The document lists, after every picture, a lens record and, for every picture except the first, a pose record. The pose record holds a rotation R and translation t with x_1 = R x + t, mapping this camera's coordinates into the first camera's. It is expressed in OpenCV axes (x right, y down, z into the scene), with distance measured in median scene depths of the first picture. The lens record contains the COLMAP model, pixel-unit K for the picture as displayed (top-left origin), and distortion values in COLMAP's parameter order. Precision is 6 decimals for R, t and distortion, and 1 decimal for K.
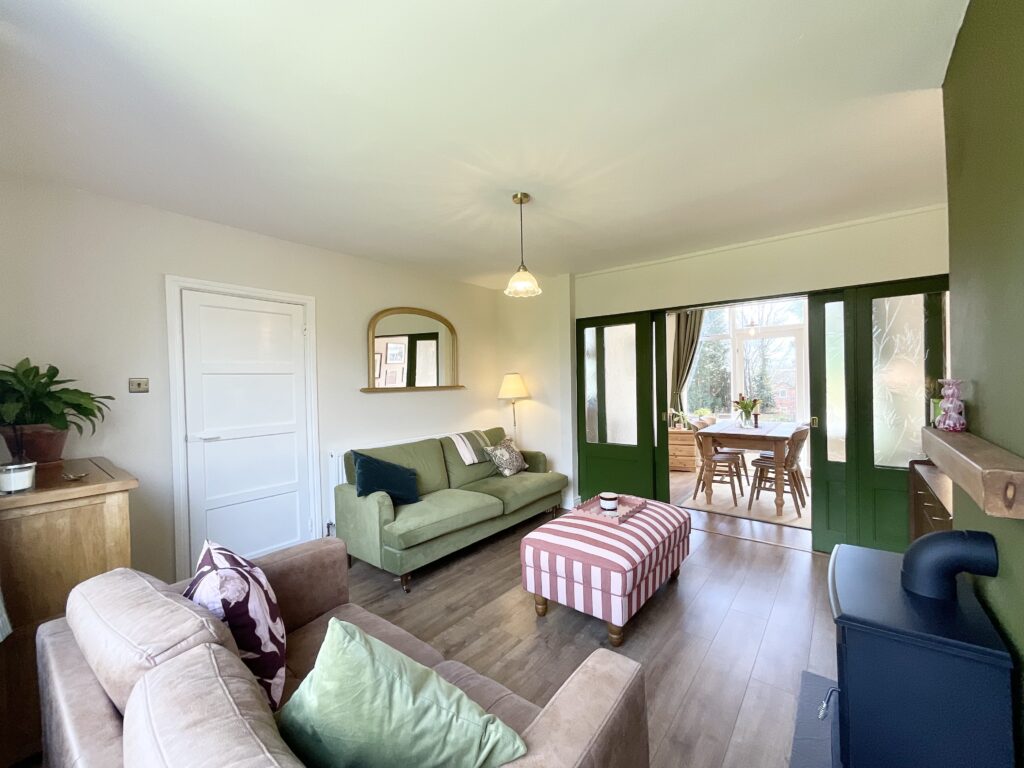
lens RADIAL K [[412.7, 0, 513.0], [0, 412.7, 384.9], [0, 0, 1]] dist [-0.001377, 0.000377]
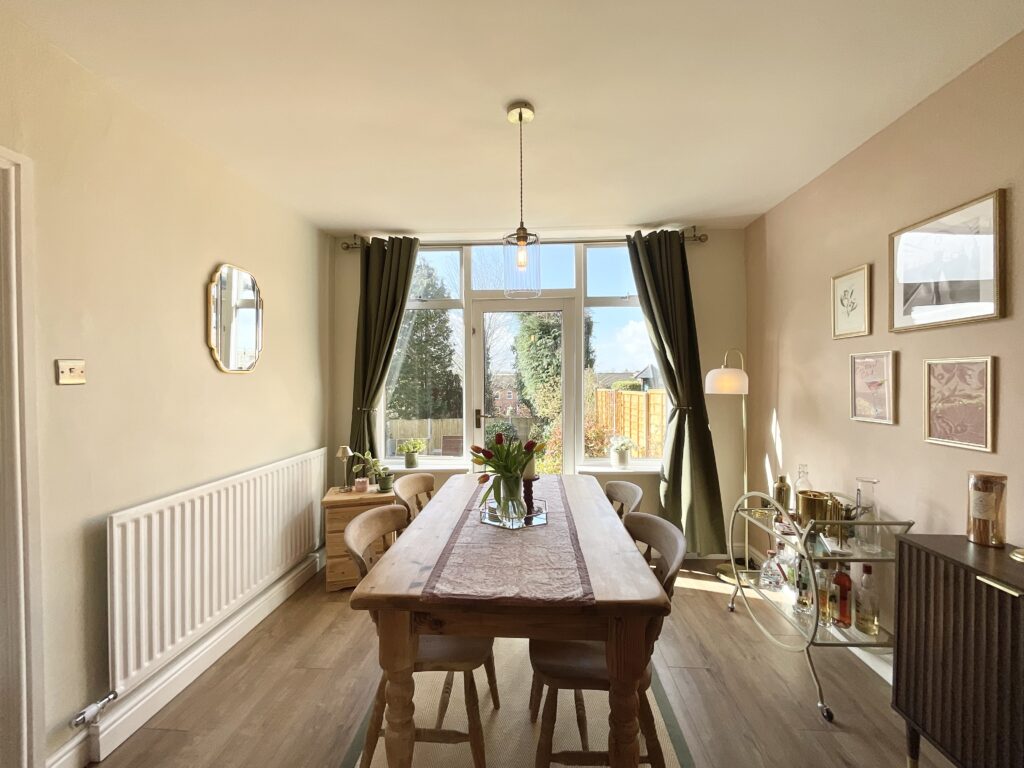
lens RADIAL K [[412.7, 0, 513.0], [0, 412.7, 384.9], [0, 0, 1]] dist [-0.001377, 0.000377]
pose [[0.810899, 0.008283, 0.585127, 0.411658], [-0.004666, 0.999960, -0.007689, -0.012589], [-0.585167, 0.003505, 0.810905, 0.808735]]
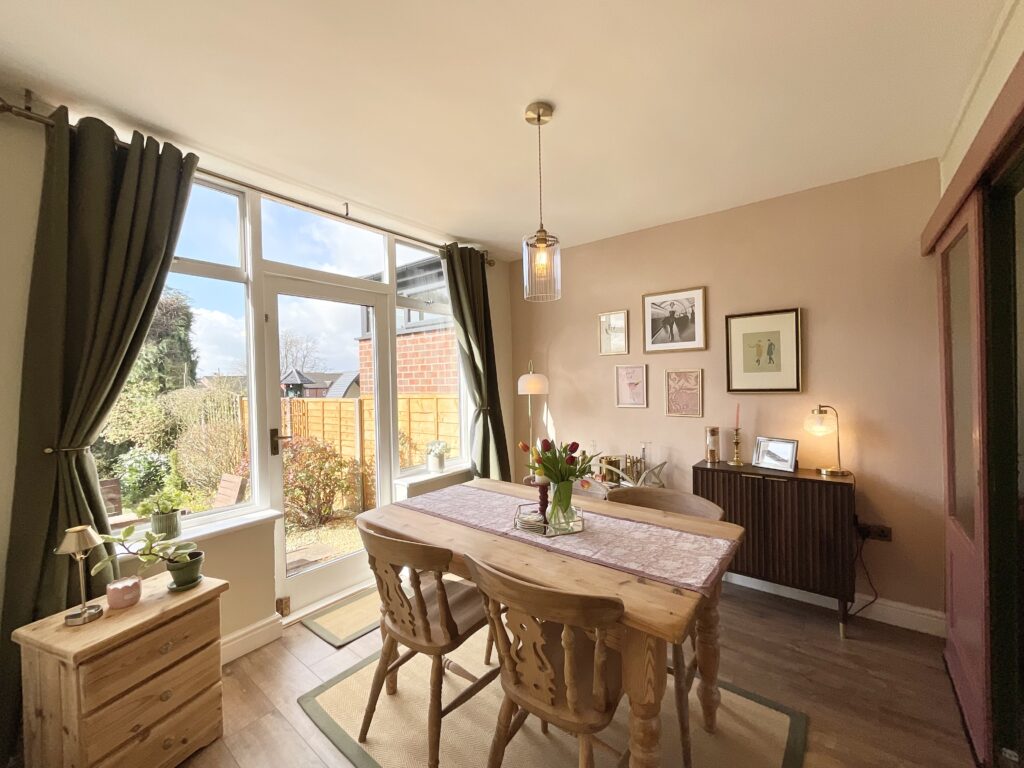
lens RADIAL K [[412.7, 0, 513.0], [0, 412.7, 384.9], [0, 0, 1]] dist [-0.001377, 0.000377]
pose [[-0.007197, 0.008436, 0.999939, 0.246173], [0.028649, 0.999556, -0.008227, -0.017345], [-0.999564, 0.028588, -0.007435, 1.186417]]
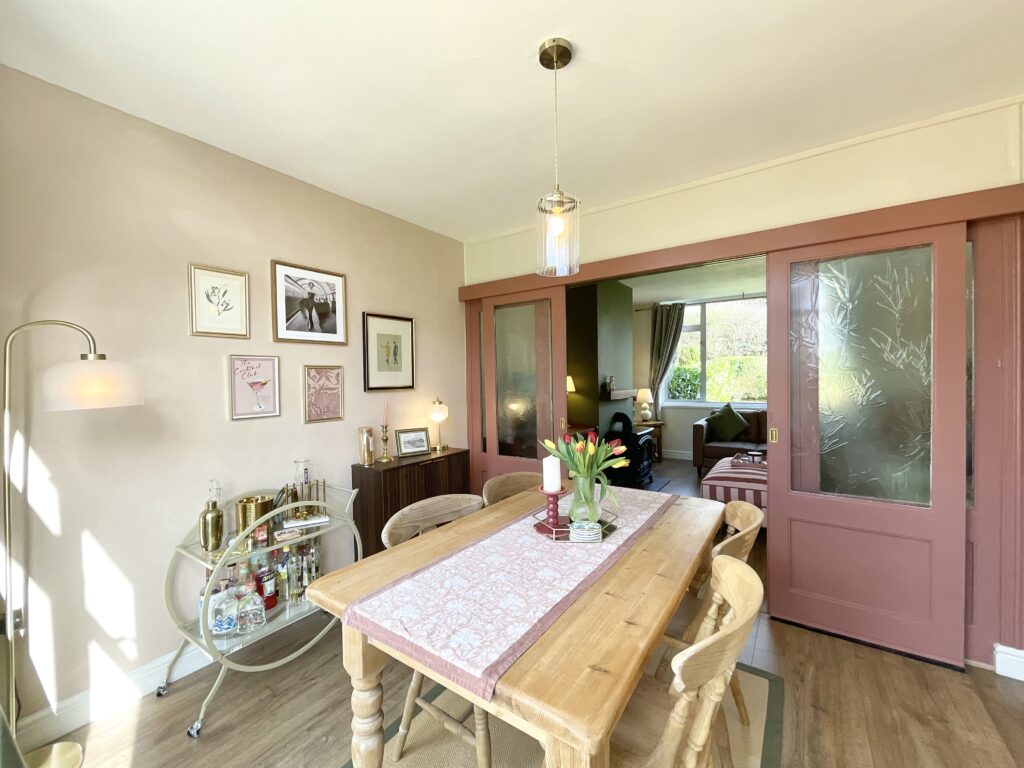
lens RADIAL K [[412.7, 0, 513.0], [0, 412.7, 384.9], [0, 0, 1]] dist [-0.001377, 0.000377]
pose [[-0.997215, 0.036072, -0.065275, 0.735244], [0.034066, 0.998920, 0.031588, -0.023376], [0.066344, 0.029276, -0.997367, 1.511946]]
